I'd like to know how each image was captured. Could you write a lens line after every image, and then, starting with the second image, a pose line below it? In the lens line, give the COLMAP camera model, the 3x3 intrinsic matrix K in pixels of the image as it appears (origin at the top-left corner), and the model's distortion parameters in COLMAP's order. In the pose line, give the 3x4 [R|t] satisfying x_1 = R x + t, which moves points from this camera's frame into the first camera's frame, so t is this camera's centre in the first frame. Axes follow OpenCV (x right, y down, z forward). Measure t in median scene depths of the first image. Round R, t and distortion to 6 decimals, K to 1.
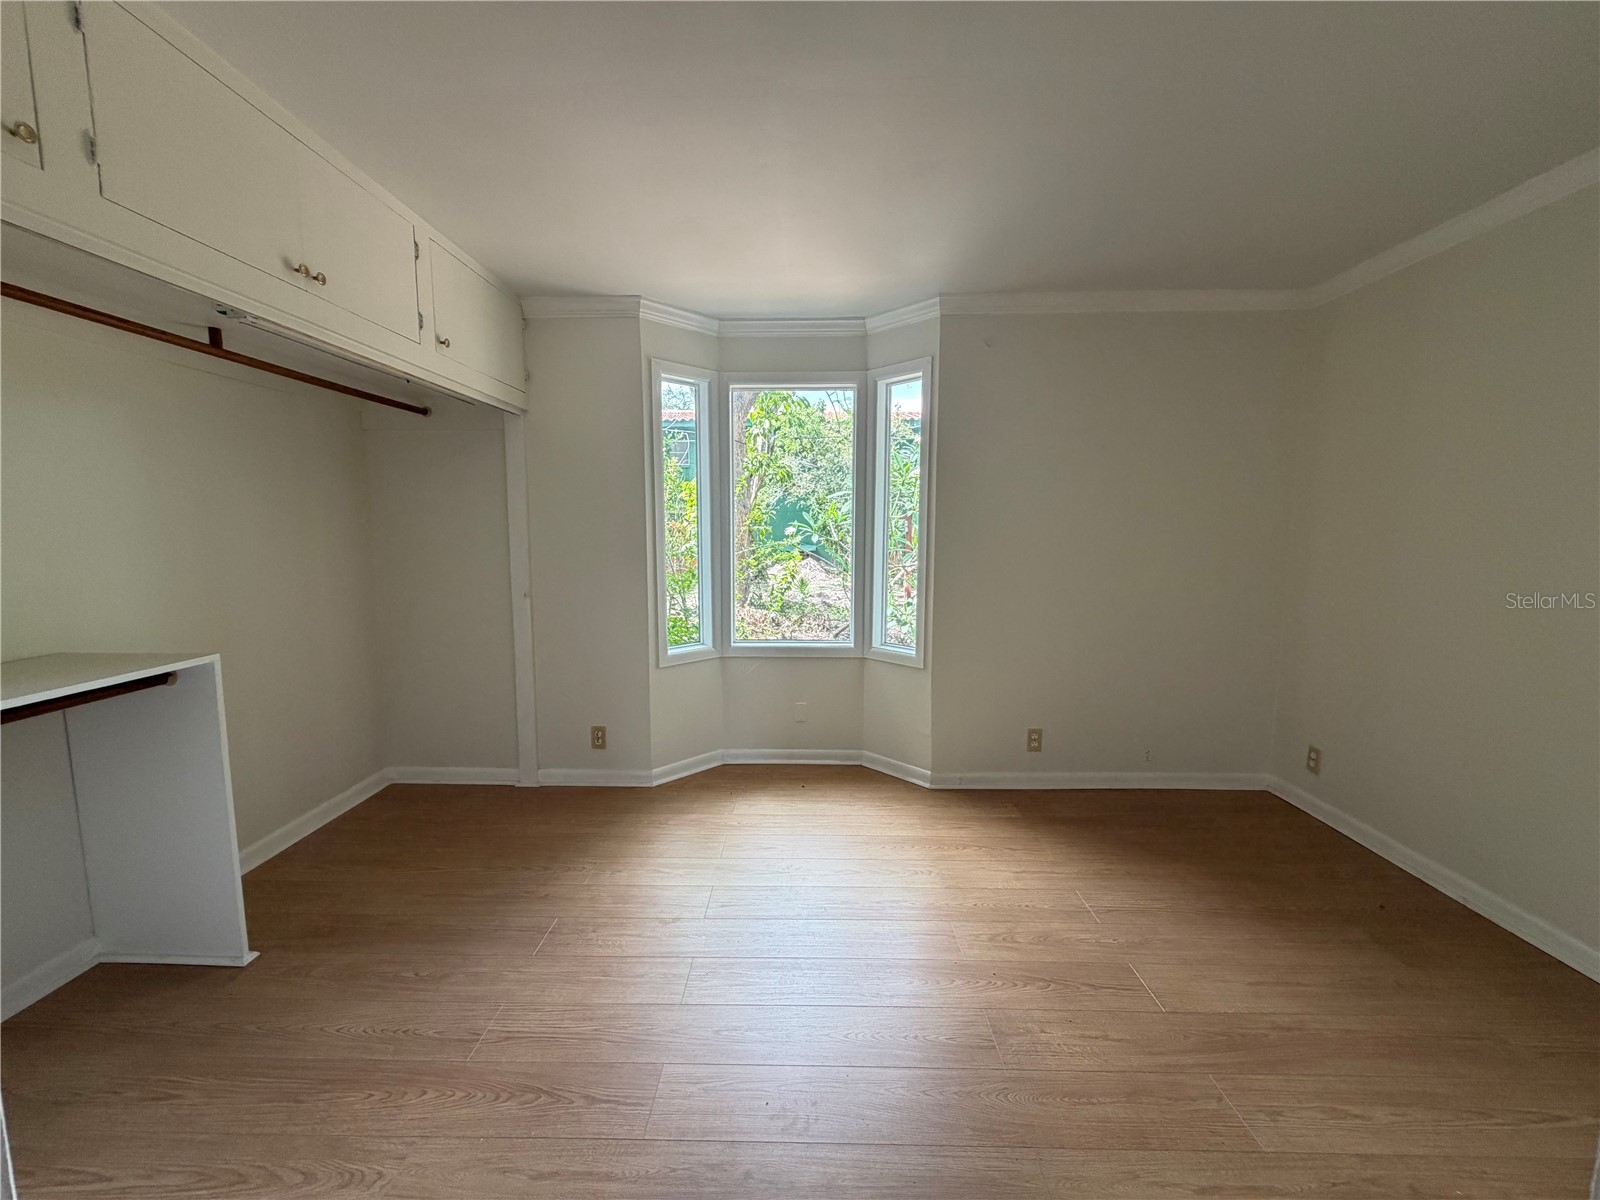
lens RADIAL K [[642.0, 0, 799.4], [0, 642.0, 599.4], [0, 0, 1]] dist [0.000433, 0.001645]
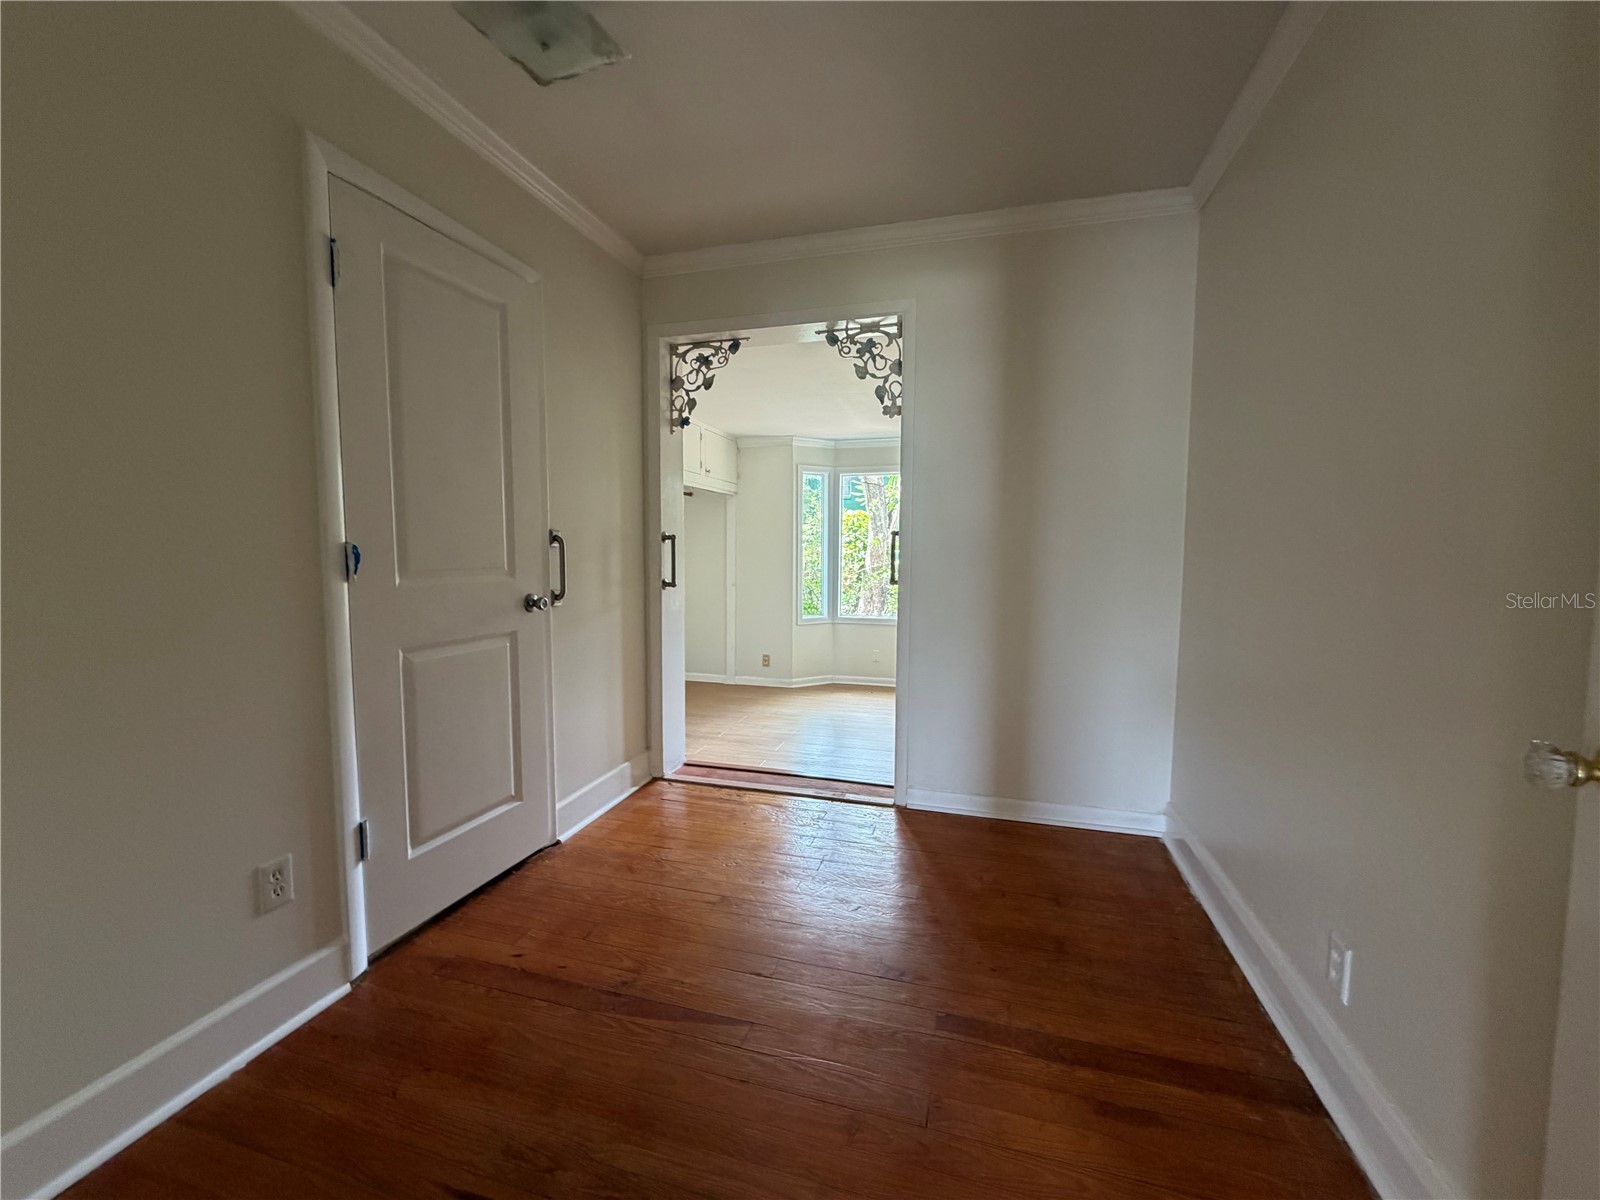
lens RADIAL K [[642.0, 0, 801.3], [0, 642.0, 598.7], [0, 0, 1]] dist [0.000433, 0.001645]
pose [[0.966794, 0.020700, -0.254716, 0.273400], [-0.030718, 0.998900, -0.035416, 0.097109], [0.253703, 0.042064, 0.966367, -0.833089]]
